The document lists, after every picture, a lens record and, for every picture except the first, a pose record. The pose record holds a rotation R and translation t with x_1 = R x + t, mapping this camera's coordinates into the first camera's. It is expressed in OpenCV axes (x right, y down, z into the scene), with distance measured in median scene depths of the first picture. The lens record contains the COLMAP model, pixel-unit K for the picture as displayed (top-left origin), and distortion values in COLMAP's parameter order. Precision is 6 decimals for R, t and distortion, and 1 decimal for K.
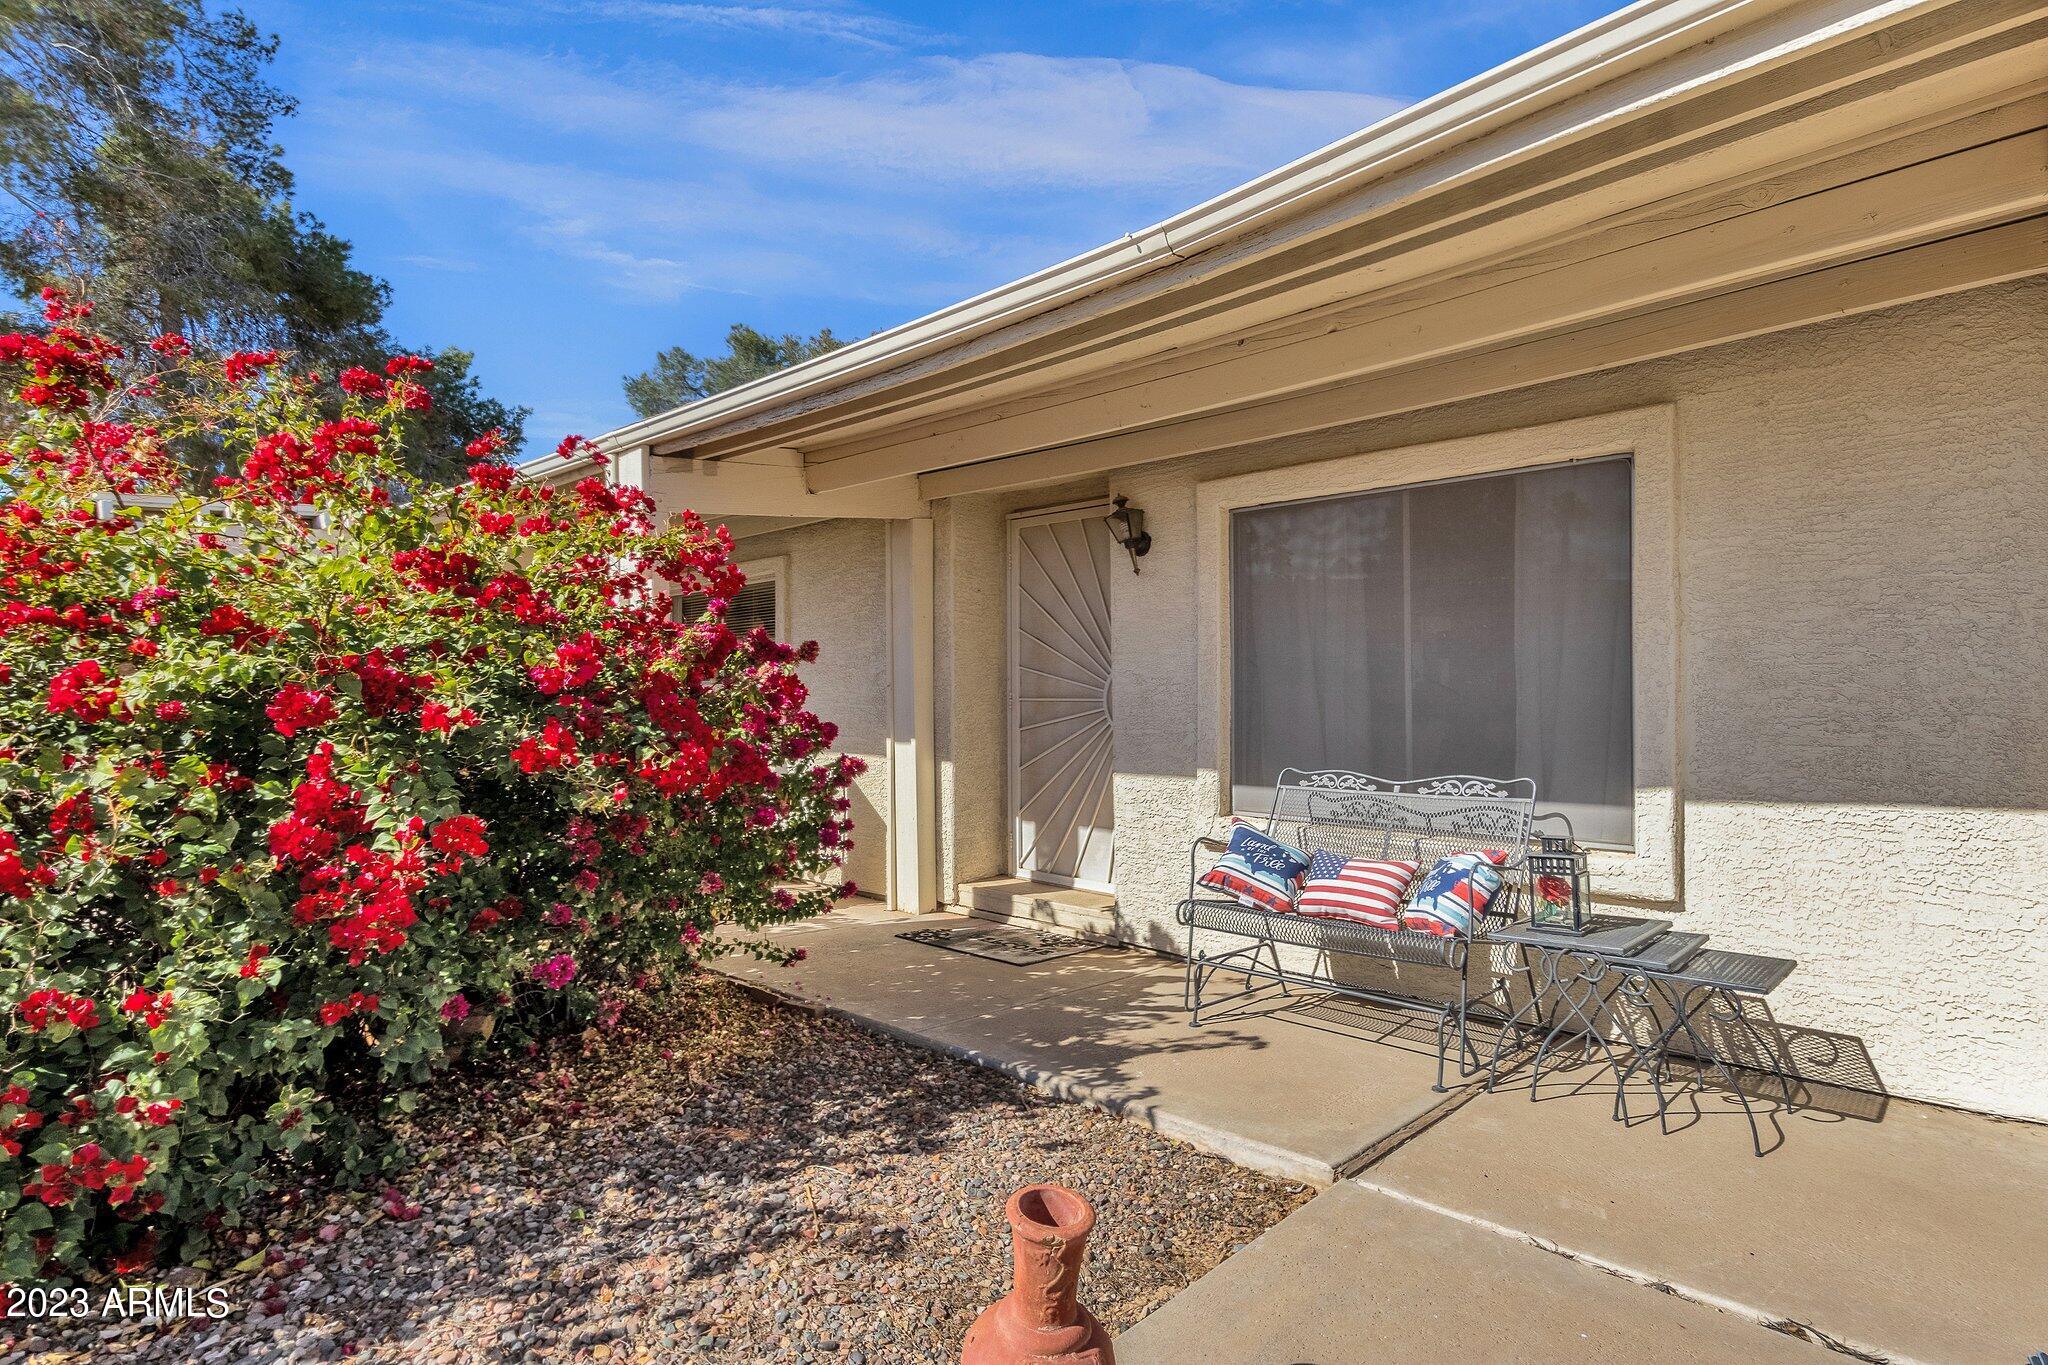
lens RADIAL K [[1062.3, 0, 1019.1], [0, 1062.3, 676.8], [0, 0, 1]] dist [0.022508, -0.004708]
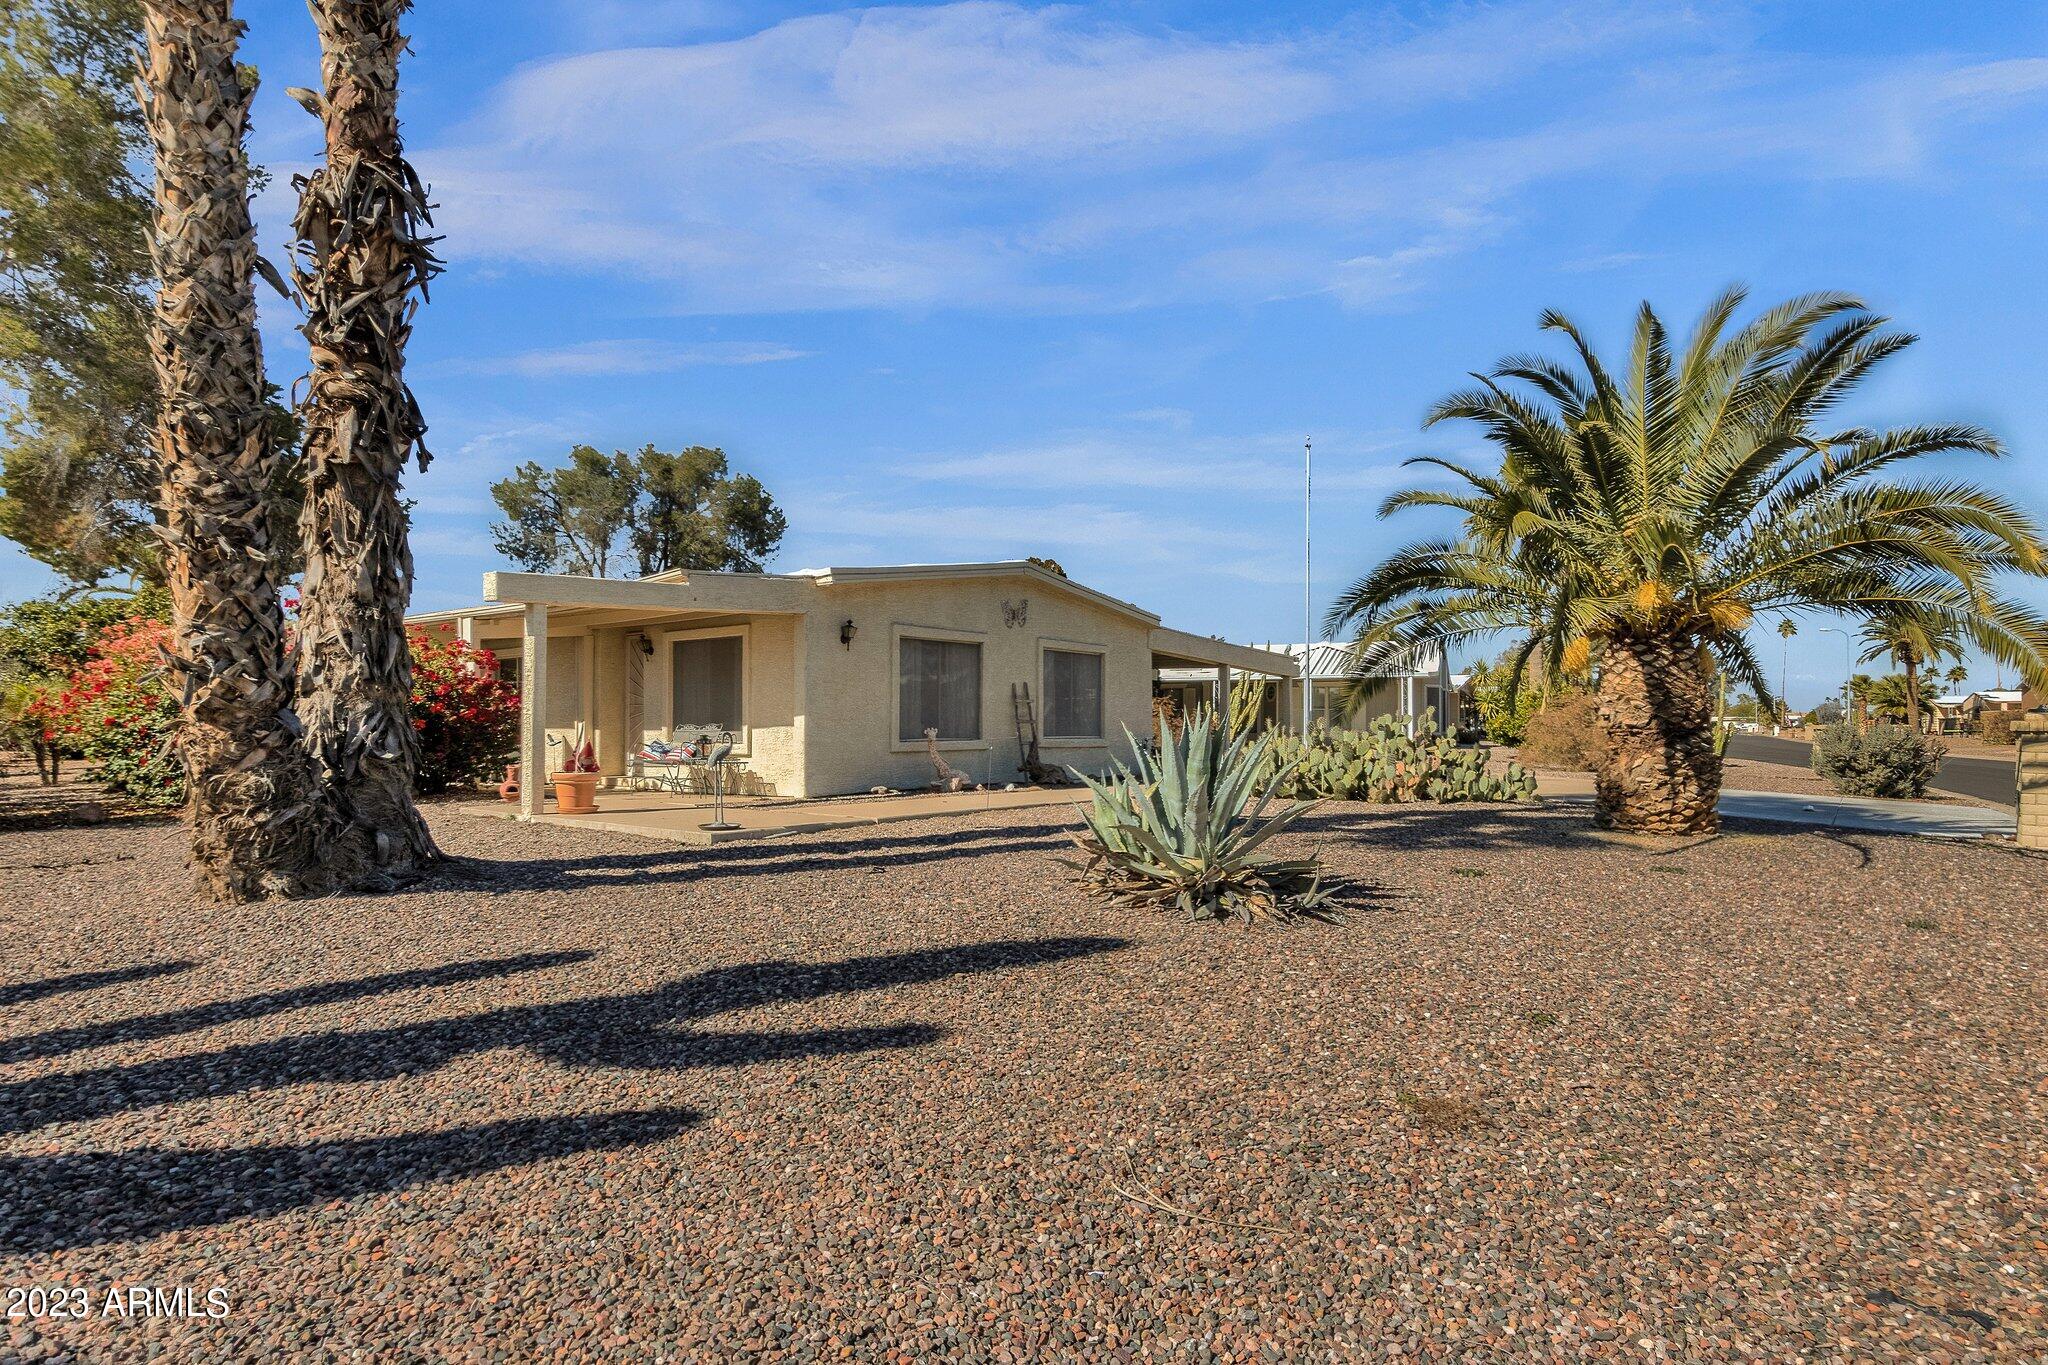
lens RADIAL K [[1062.3, 0, 1025.7], [0, 1062.3, 675.9], [0, 0, 1]] dist [0.022508, -0.004708]
pose [[0.994915, 0.009402, 0.100279, 1.070118], [-0.006279, 0.999487, -0.031410, 0.036784], [-0.100523, 0.030621, 0.994463, -2.548003]]
